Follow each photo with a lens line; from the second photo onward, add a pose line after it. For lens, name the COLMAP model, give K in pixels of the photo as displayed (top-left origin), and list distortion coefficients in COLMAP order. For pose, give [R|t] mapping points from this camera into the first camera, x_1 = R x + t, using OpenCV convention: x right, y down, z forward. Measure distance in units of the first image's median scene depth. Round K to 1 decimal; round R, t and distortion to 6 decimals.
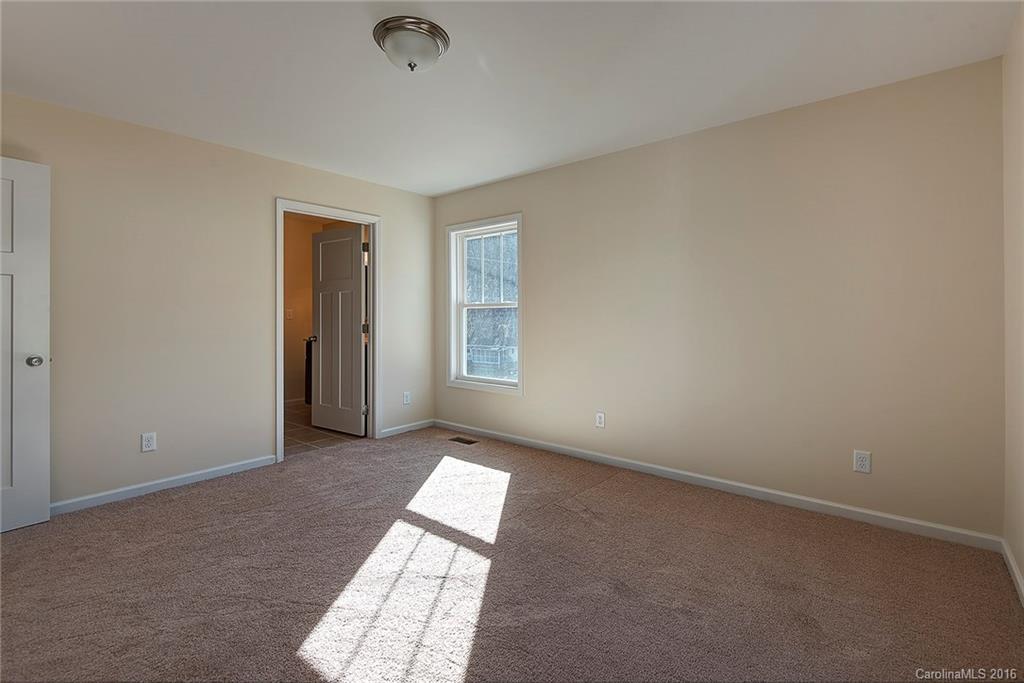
lens RADIAL K [[484.9, 0, 525.0], [0, 484.9, 315.3], [0, 0, 1]] dist [0.020626, -0.000760]
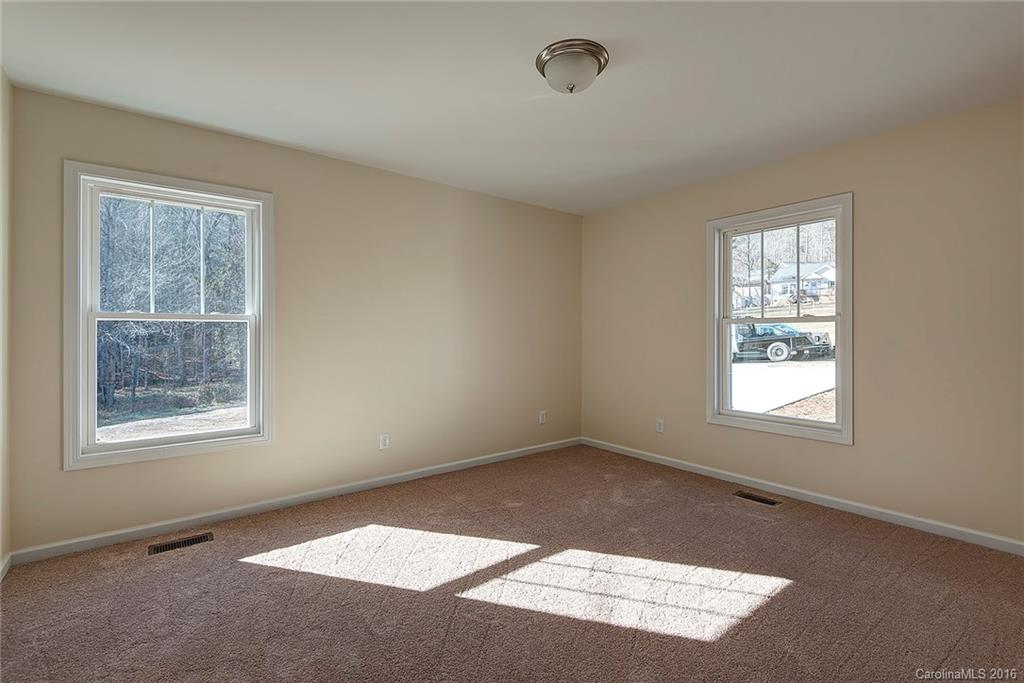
lens RADIAL K [[484.9, 0, 513.5], [0, 484.9, 334.8], [0, 0, 1]] dist [0.020626, -0.000760]
pose [[0.206757, 0.003195, 0.978387, -0.922985], [0.009976, 0.999936, -0.005374, 0.014600], [-0.978341, 0.010872, 0.206712, 0.696286]]
